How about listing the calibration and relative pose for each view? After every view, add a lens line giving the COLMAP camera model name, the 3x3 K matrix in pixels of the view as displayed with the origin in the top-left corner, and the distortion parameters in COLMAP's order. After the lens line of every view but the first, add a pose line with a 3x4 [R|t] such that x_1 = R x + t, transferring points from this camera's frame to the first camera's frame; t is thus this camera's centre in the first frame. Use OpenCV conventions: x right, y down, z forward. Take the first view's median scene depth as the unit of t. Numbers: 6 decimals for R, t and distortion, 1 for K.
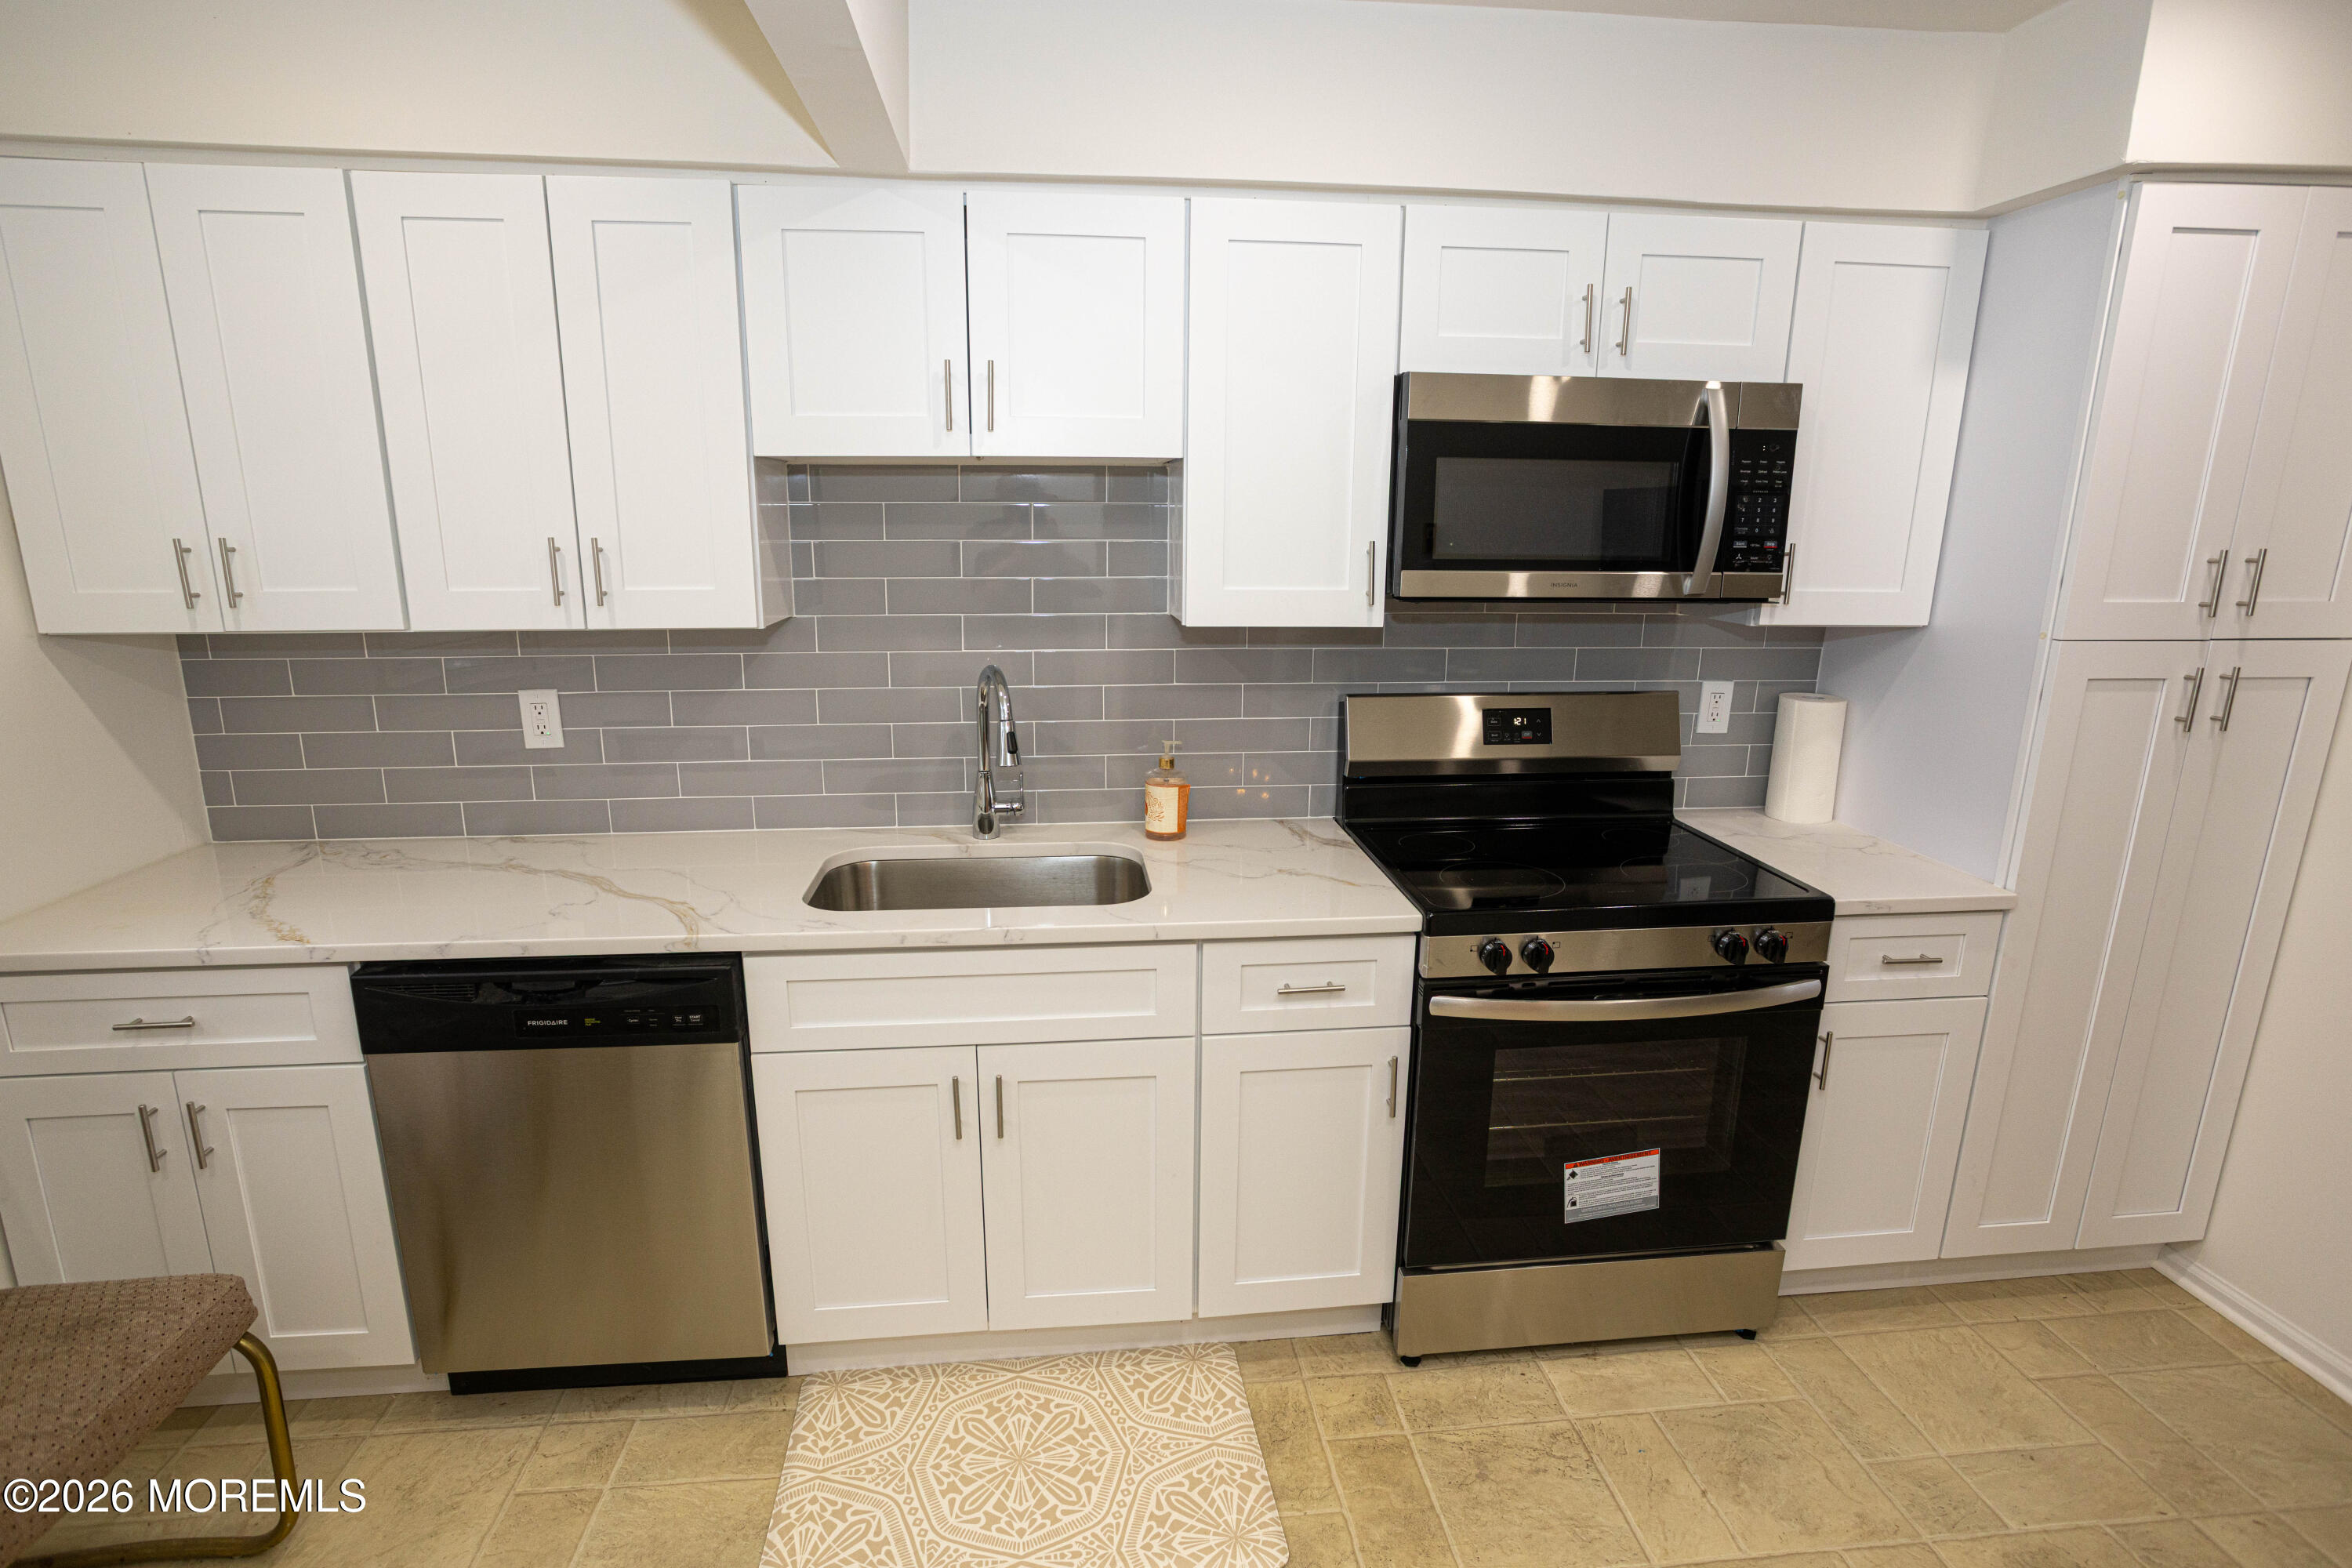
lens RADIAL K [[1157.1, 0, 1167.3], [0, 1157.1, 788.8], [0, 0, 1]] dist [-0.060789, 0.034671]
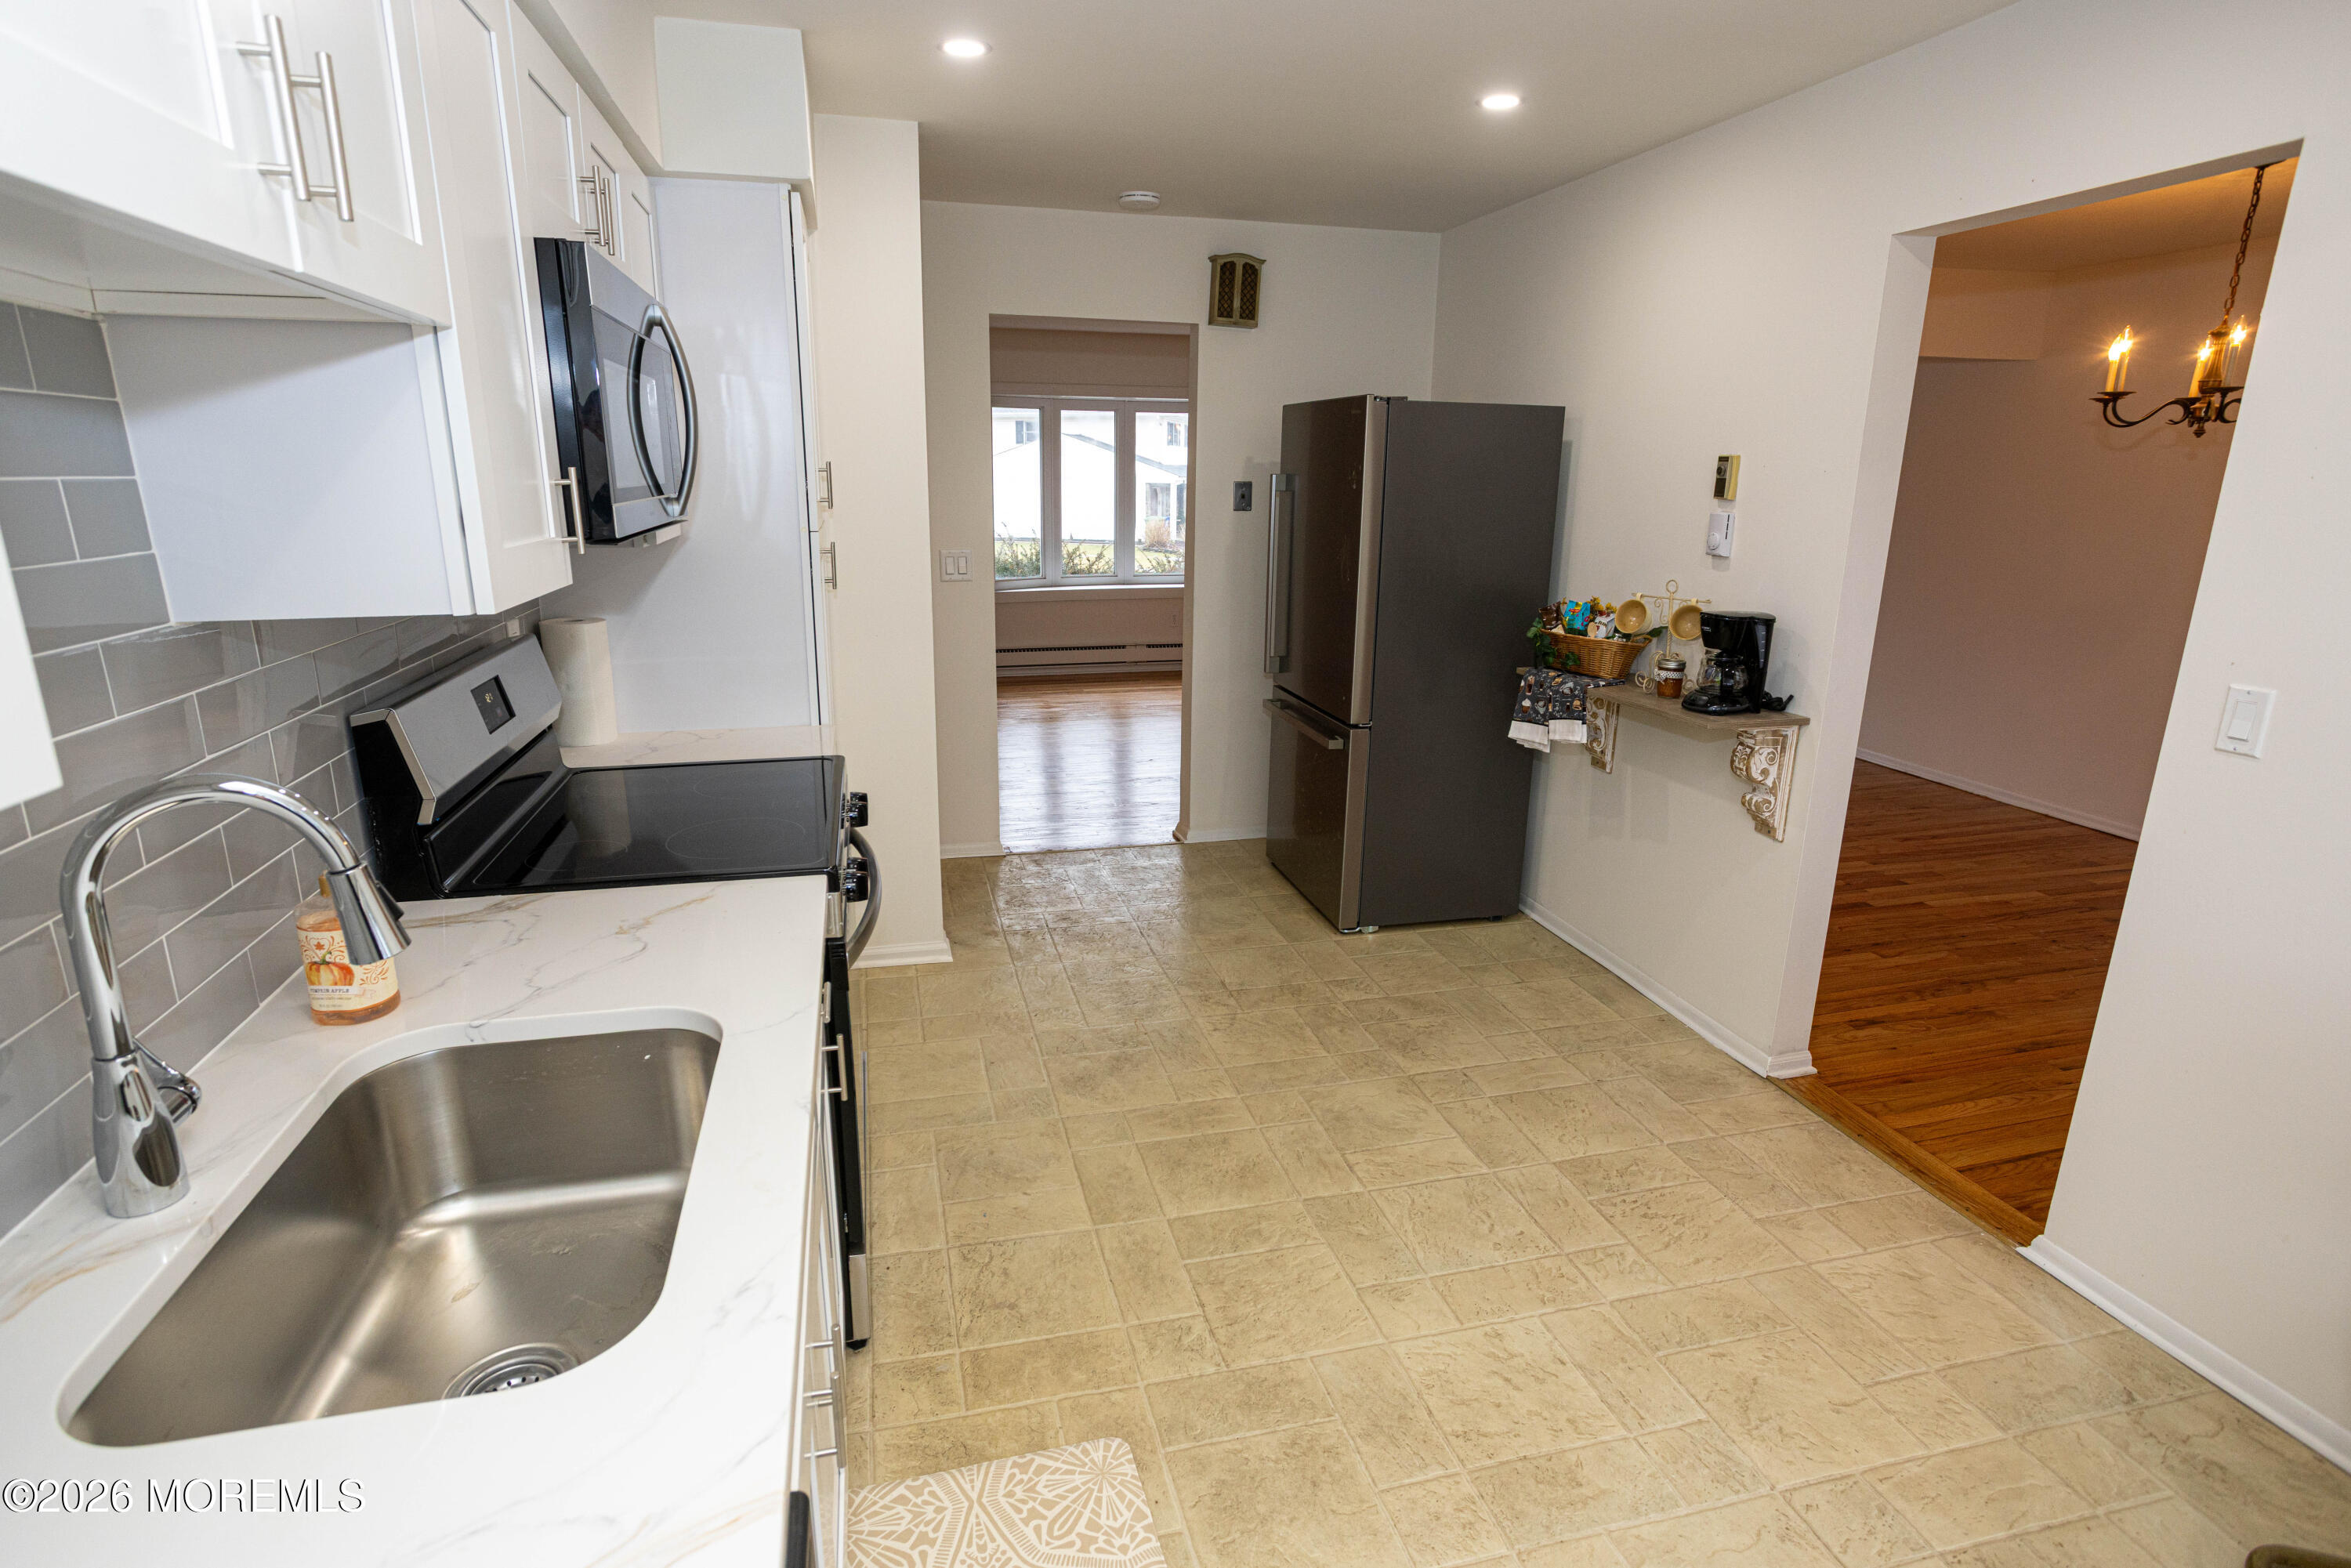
lens RADIAL K [[1191.6, 0, 1160.0], [0, 1191.6, 787.1], [0, 0, 1]] dist [-0.062541, 0.037763]
pose [[-0.134048, -0.267603, 0.954159, -0.646169], [0.220018, 0.930781, 0.291957, -0.159979], [-0.966242, 0.249068, -0.065892, 0.733552]]
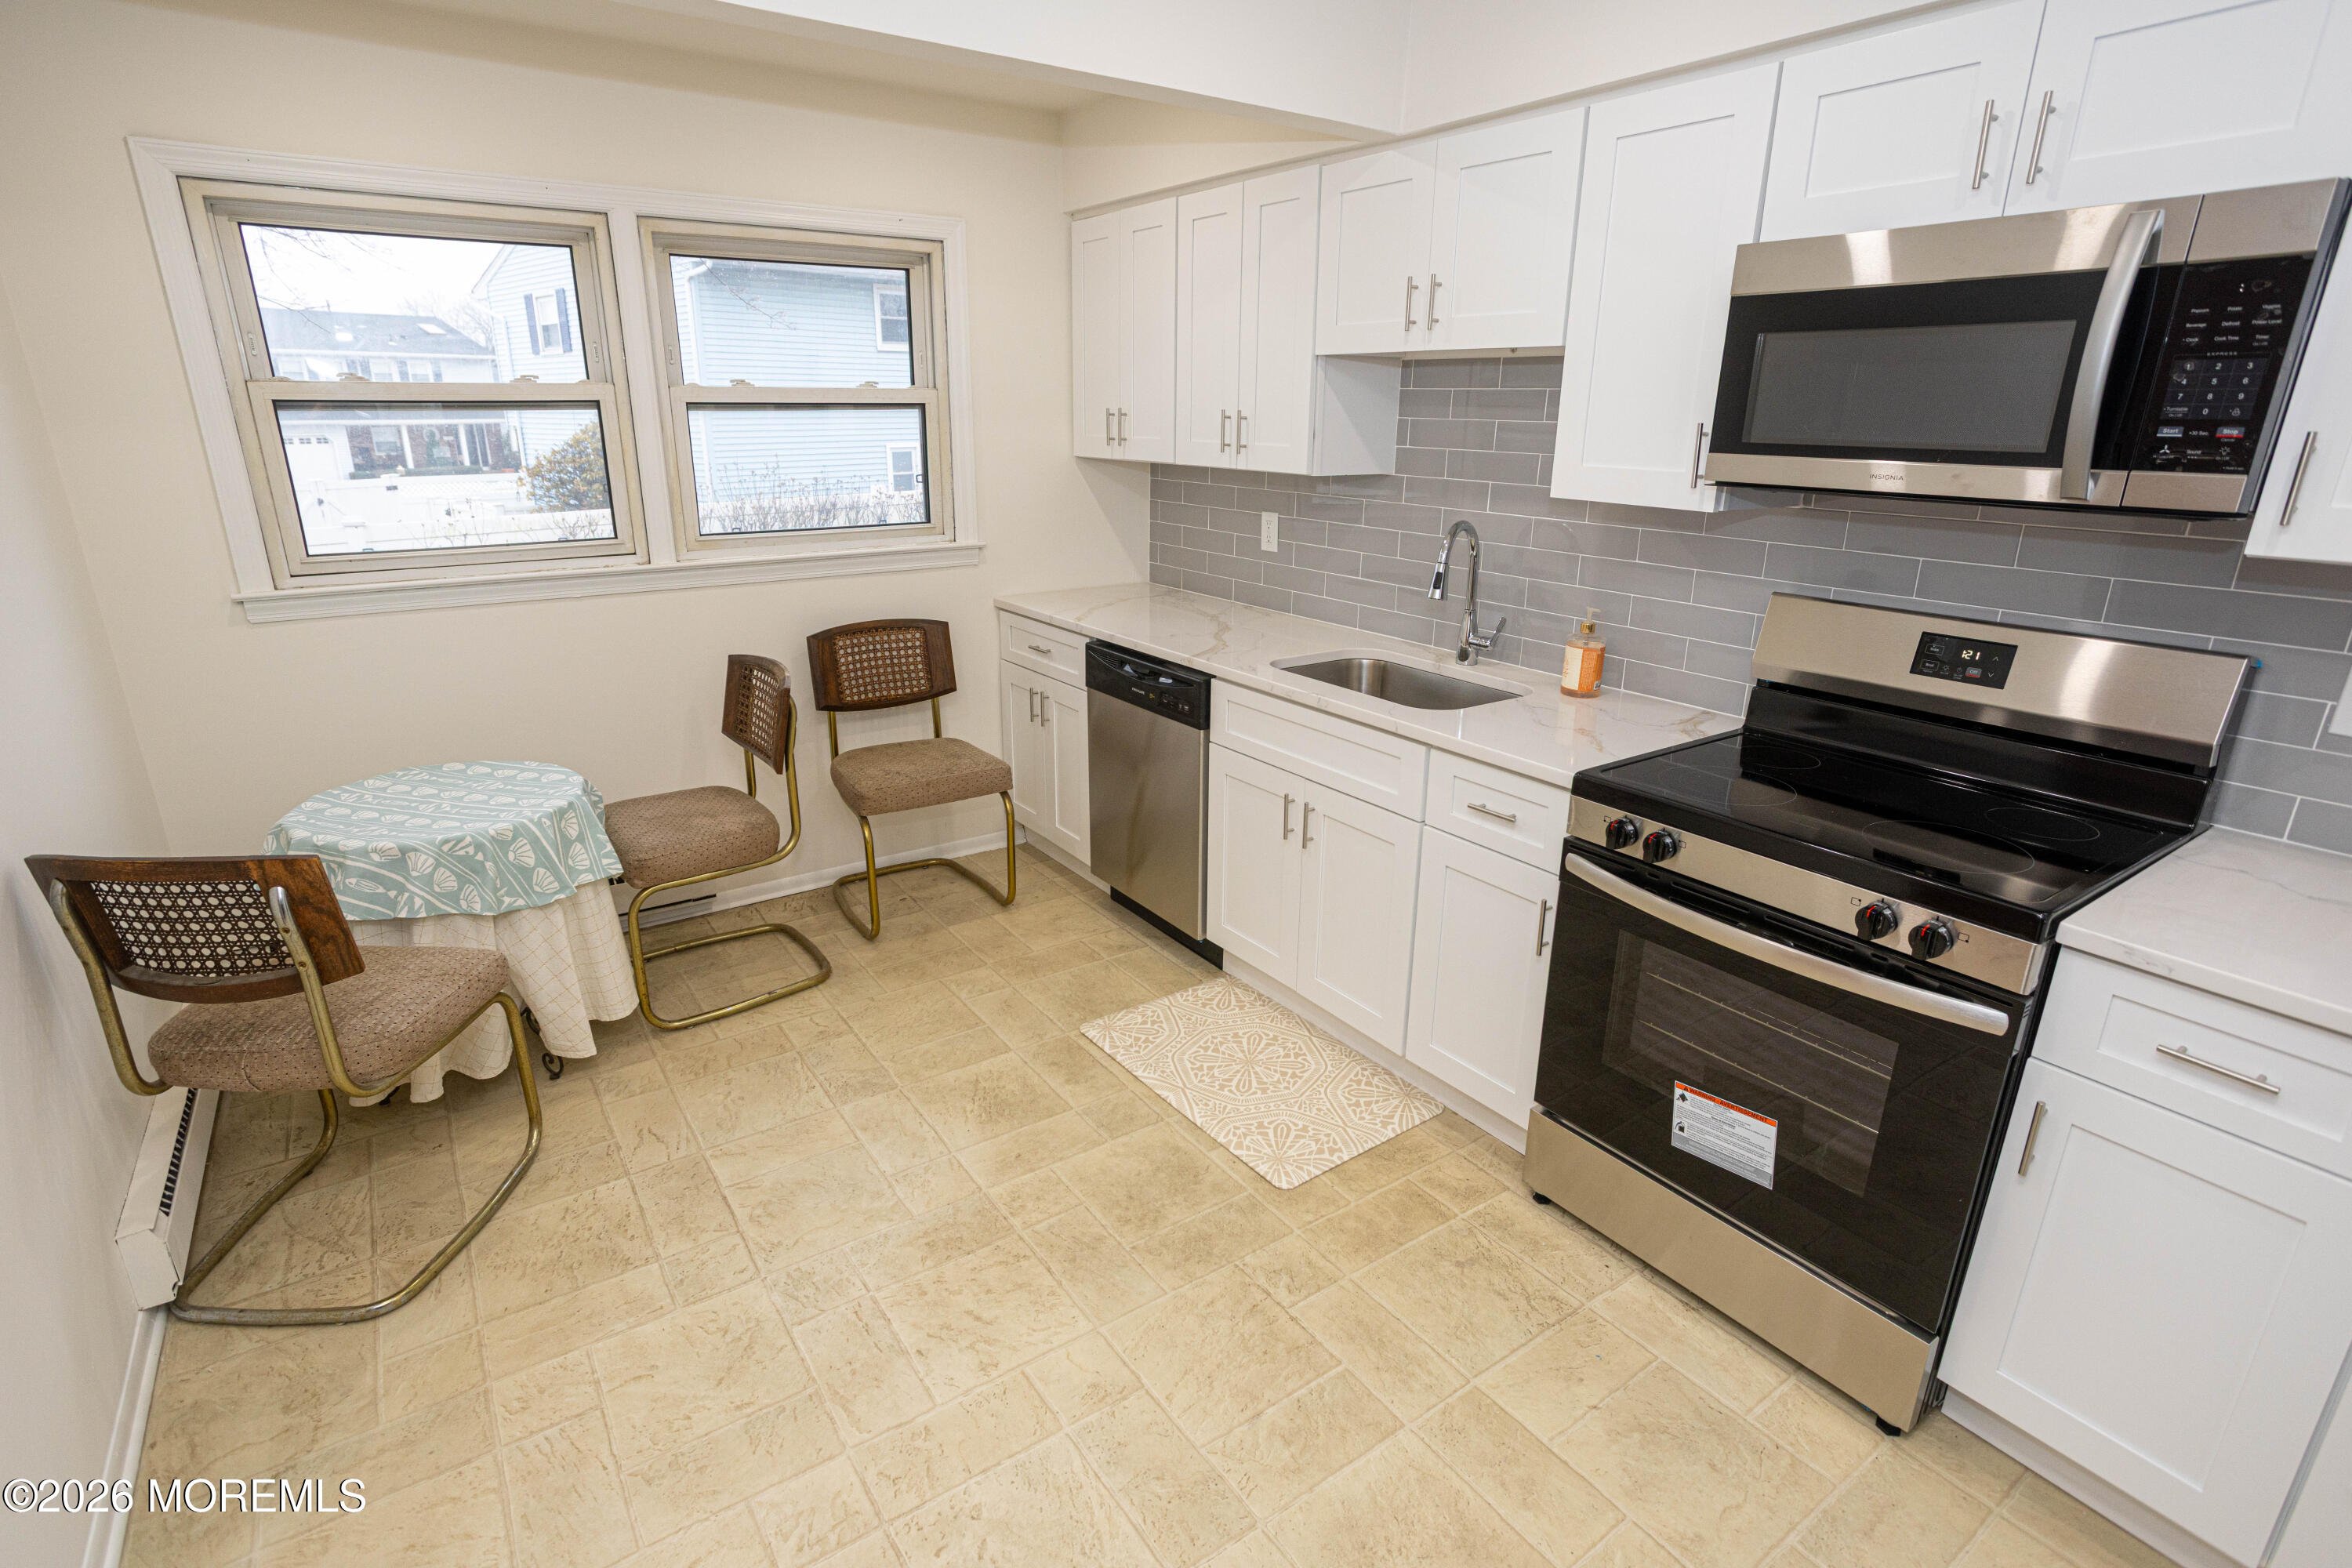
lens RADIAL K [[1157.1, 0, 1167.3], [0, 1157.1, 788.8], [0, 0, 1]] dist [-0.060789, 0.034671]
pose [[0.477980, 0.275869, -0.833925, 0.867690], [-0.207372, 0.958003, 0.198057, -0.009523], [0.853541, 0.078265, 0.515114, 0.117842]]
